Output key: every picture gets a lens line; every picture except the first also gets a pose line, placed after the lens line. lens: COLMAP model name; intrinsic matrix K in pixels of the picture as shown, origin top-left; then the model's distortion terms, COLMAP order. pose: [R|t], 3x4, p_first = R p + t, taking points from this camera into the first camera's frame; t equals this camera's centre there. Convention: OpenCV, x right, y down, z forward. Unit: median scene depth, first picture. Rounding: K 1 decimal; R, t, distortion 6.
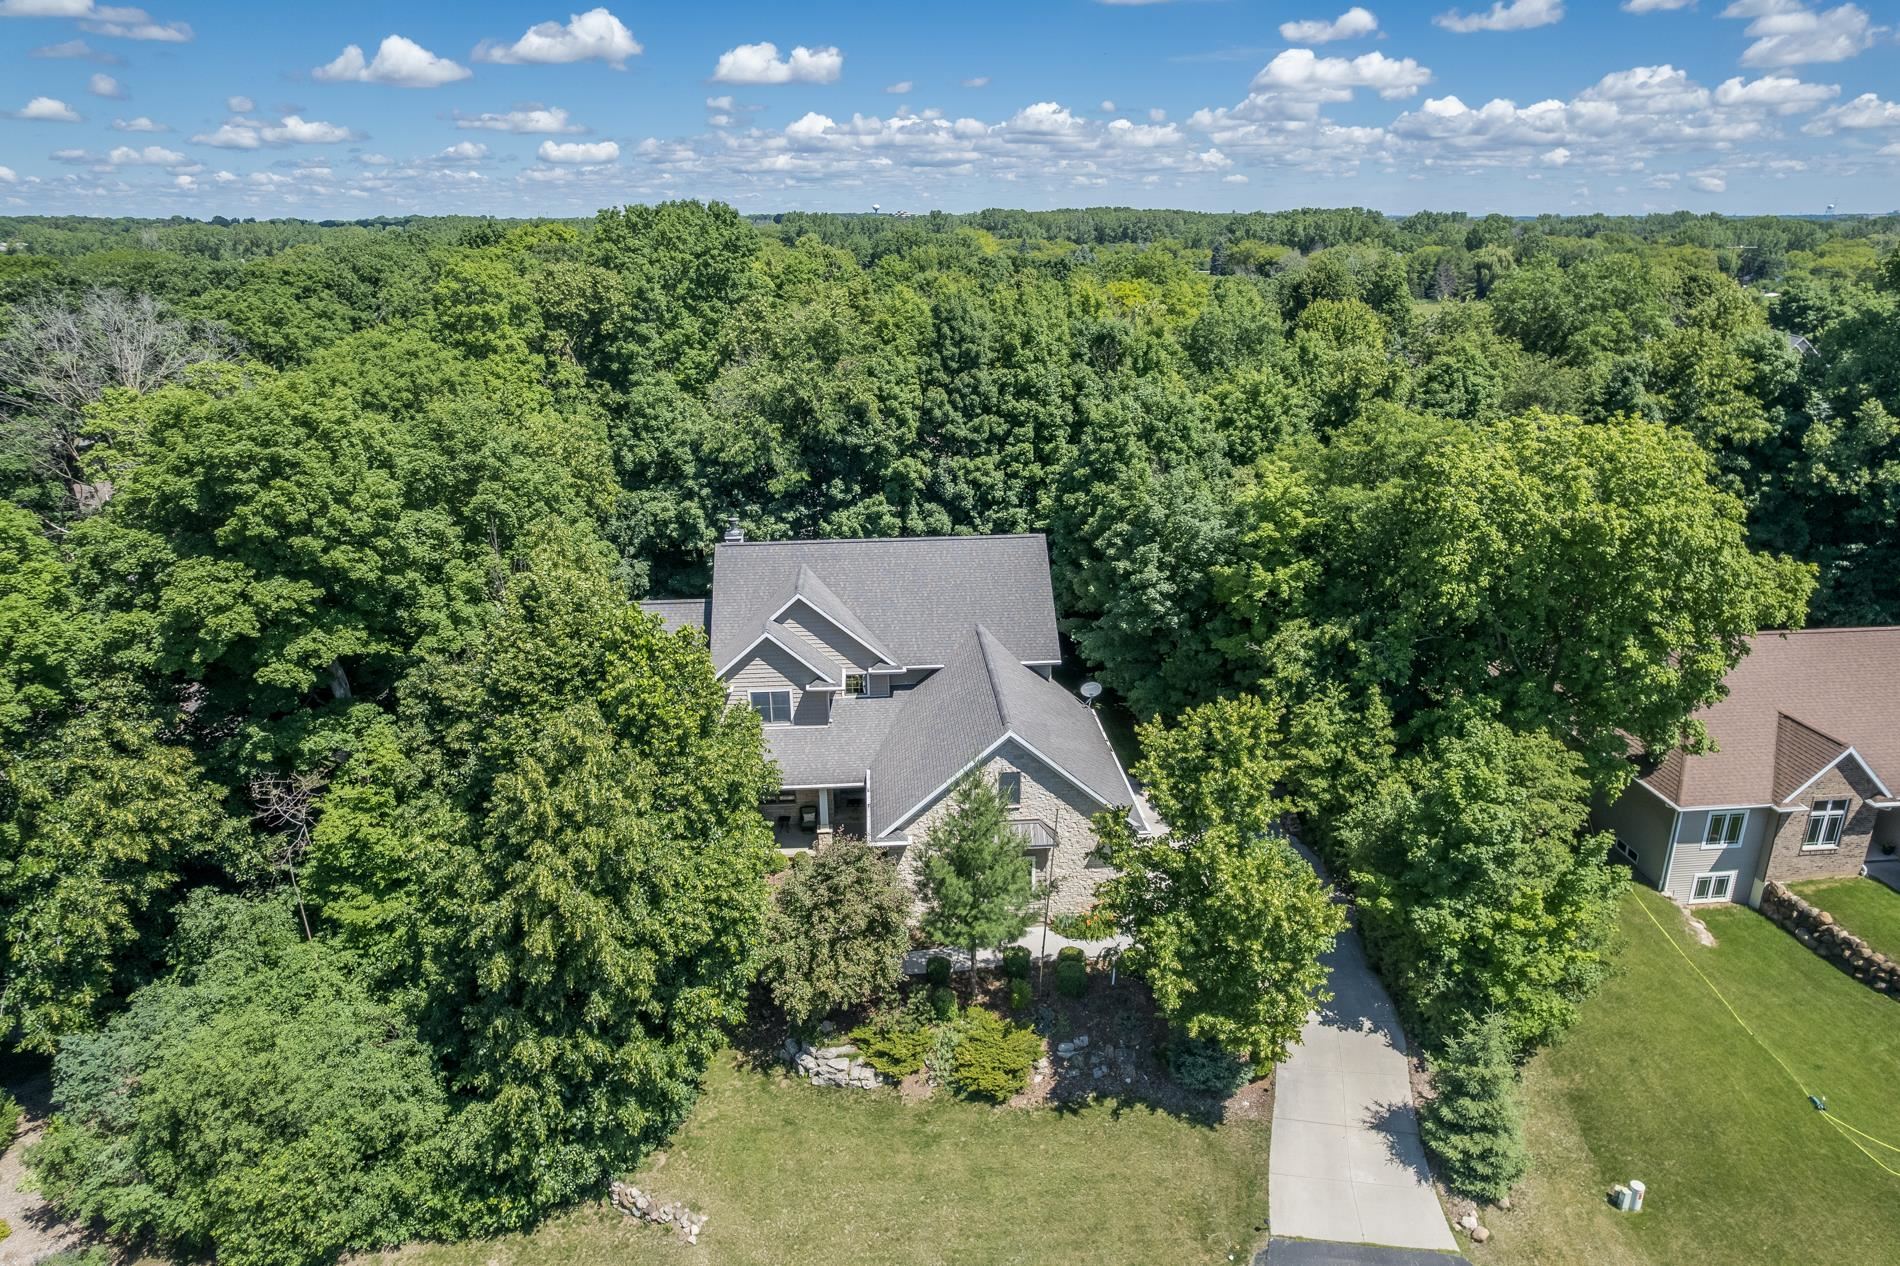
lens RADIAL K [[1220.9, 0, 953.4], [0, 1220.9, 626.3], [0, 0, 1]] dist [-0.077385, 0.068201]
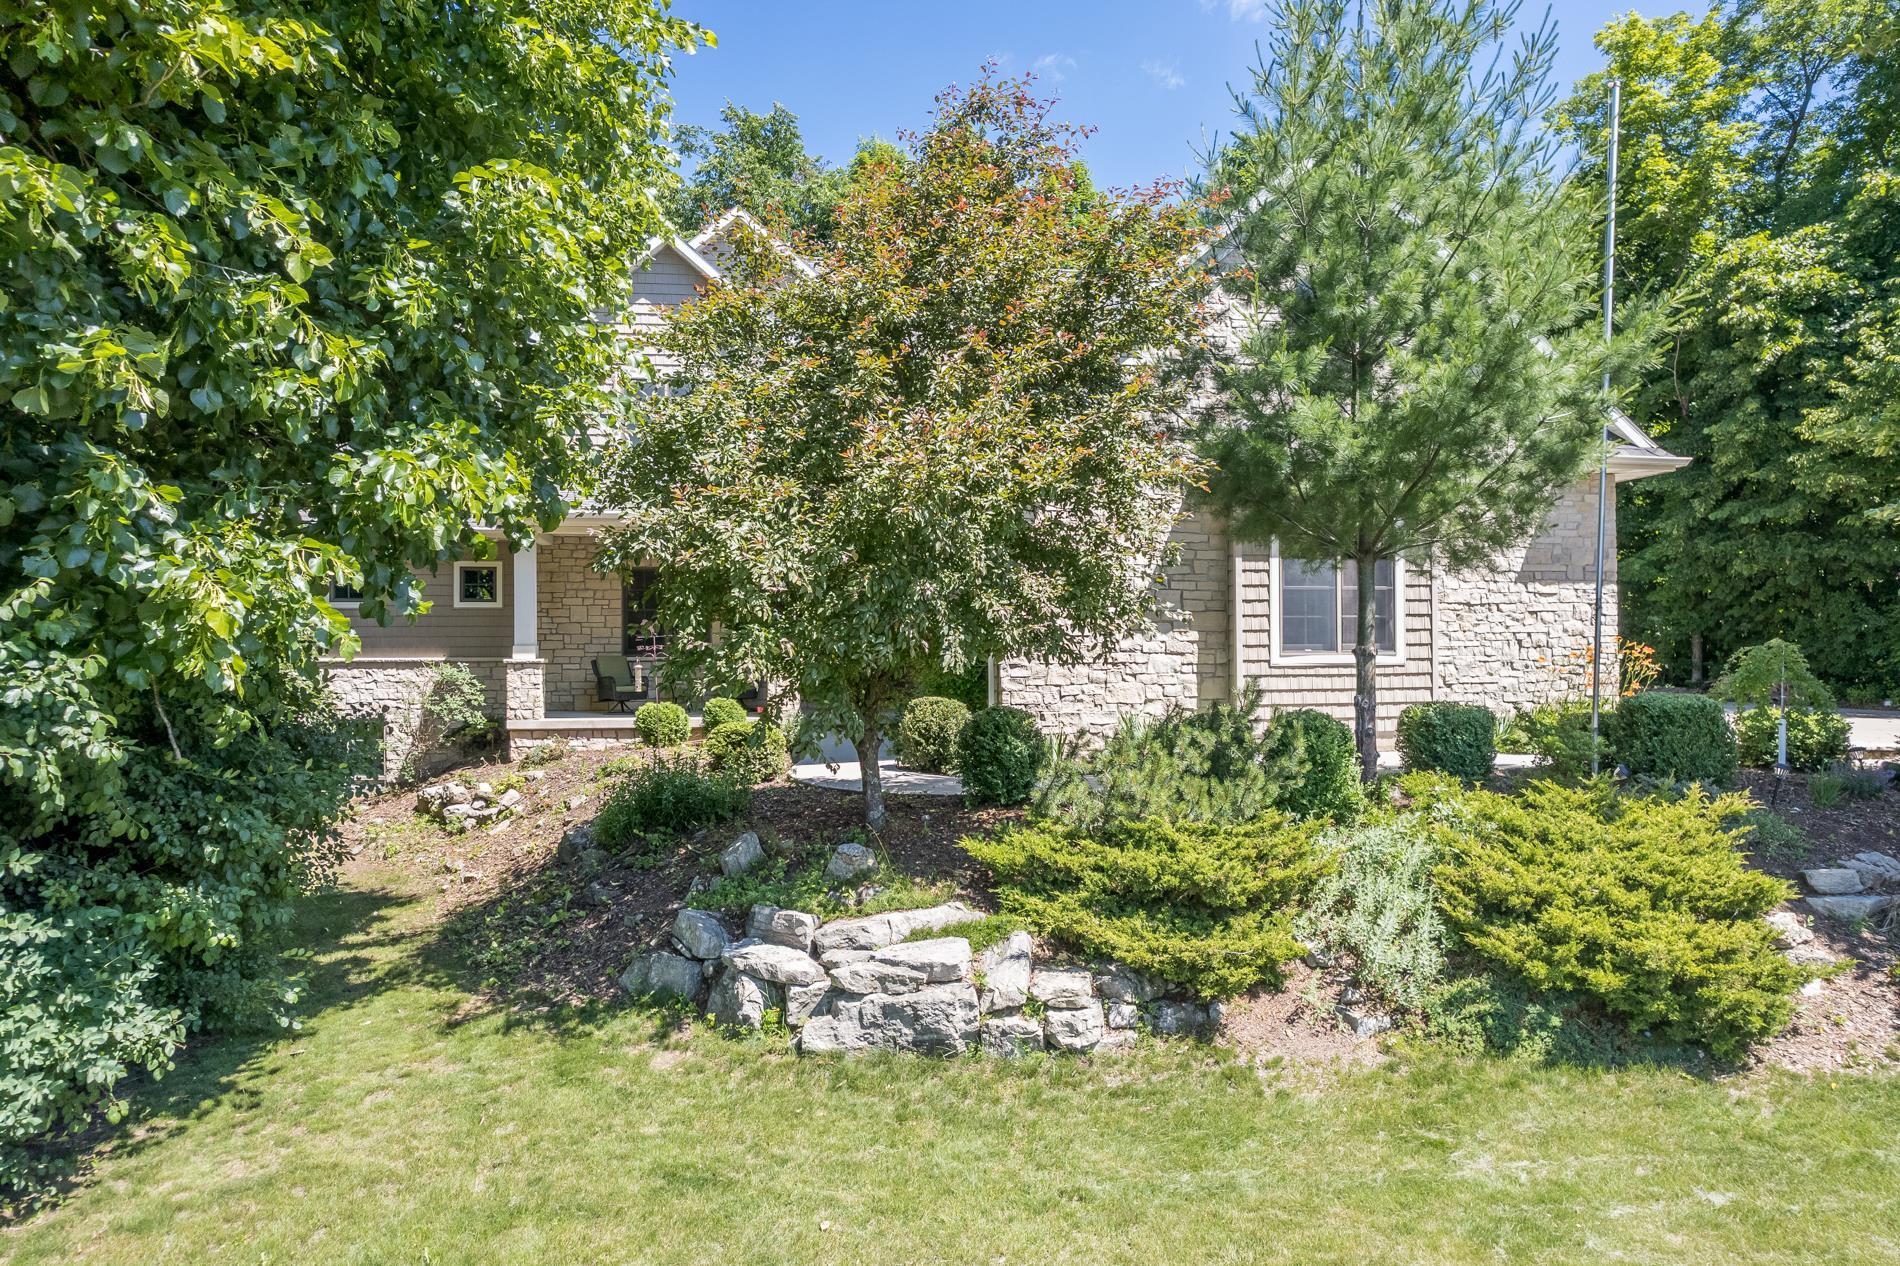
lens RADIAL K [[1215.4, 0, 973.1], [0, 1215.4, 636.2], [0, 0, 1]] dist [-0.076012, 0.068790]
pose [[0.994443, 0.010921, 0.104706, -0.096312], [0.024753, 0.942461, -0.333398, 0.333743], [-0.102322, 0.334137, 0.936954, 0.681769]]
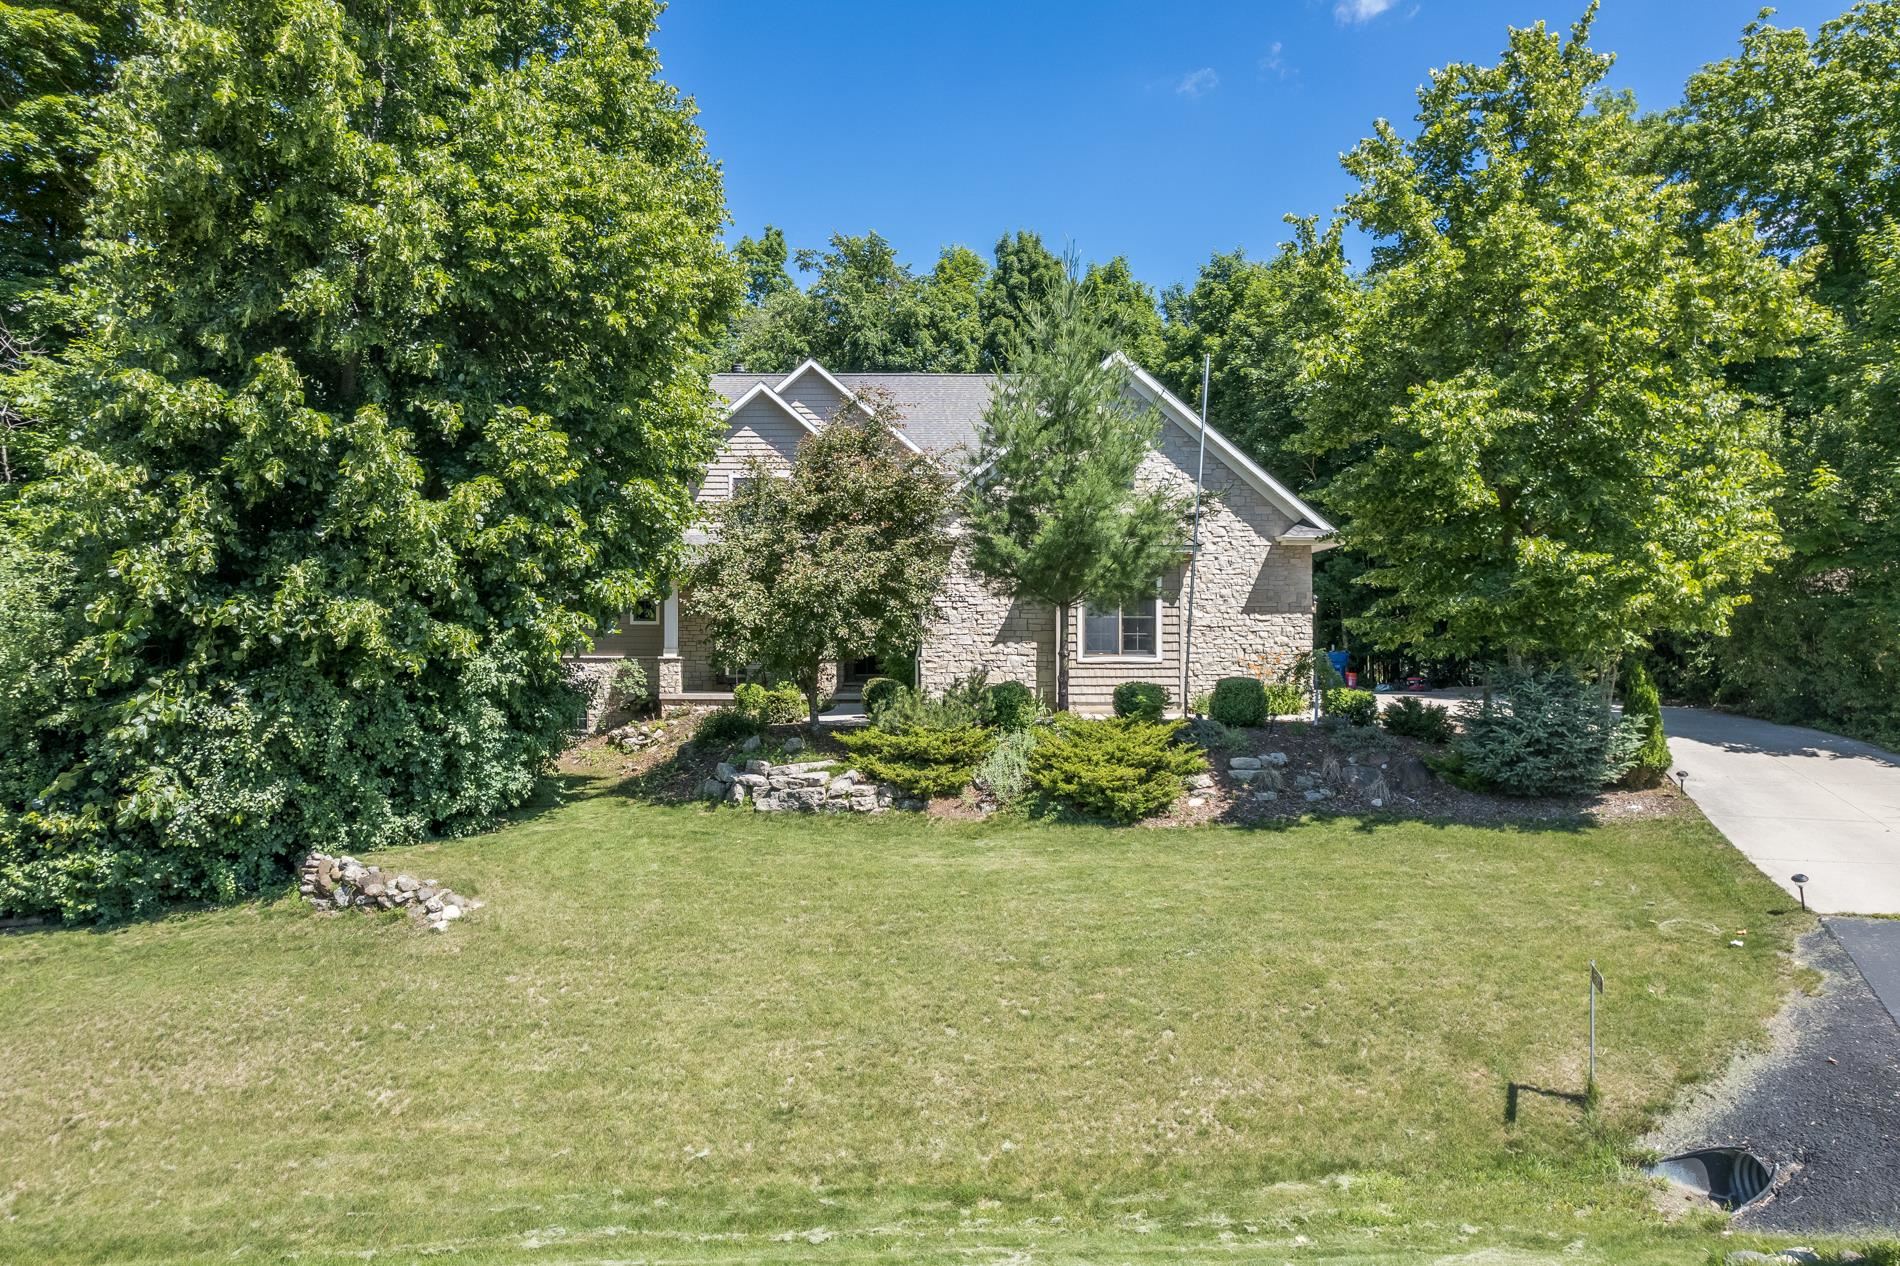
lens RADIAL K [[1220.9, 0, 953.4], [0, 1220.9, 626.3], [0, 0, 1]] dist [-0.077385, 0.068201]
pose [[0.998766, 0.014920, -0.047364, -0.007723], [-0.030383, 0.938037, -0.345201, 0.422022], [0.039279, 0.346214, 0.937333, 0.425133]]
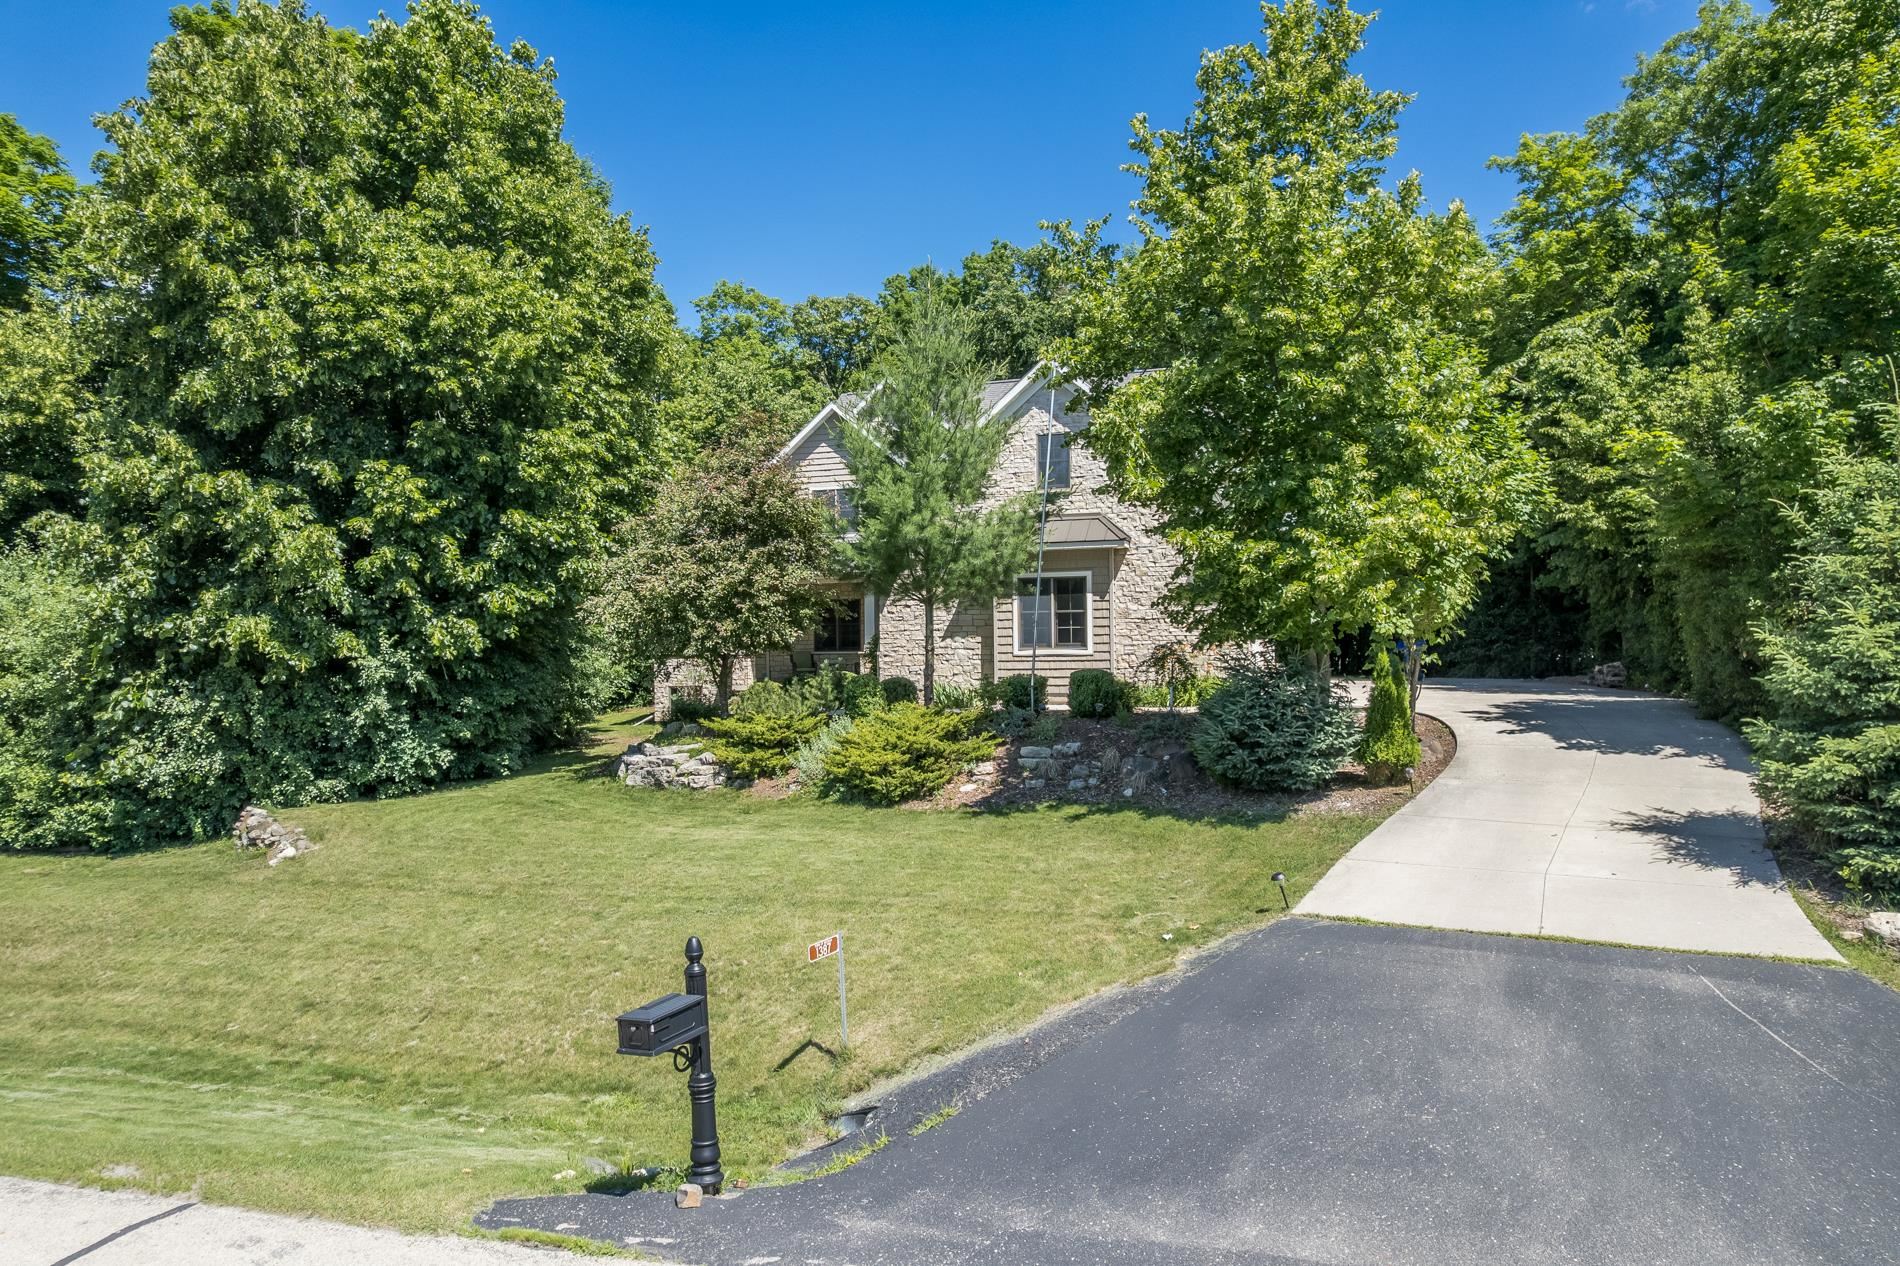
lens RADIAL K [[1236.4, 0, 950.0], [0, 1236.4, 633.0], [0, 0, 1]] dist [-0.017699, 0.002591]
pose [[0.929874, 0.002172, -0.367872, 0.231843], [-0.123037, 0.944233, -0.305427, 0.417185], [0.346694, 0.329270, 0.878285, 0.421889]]
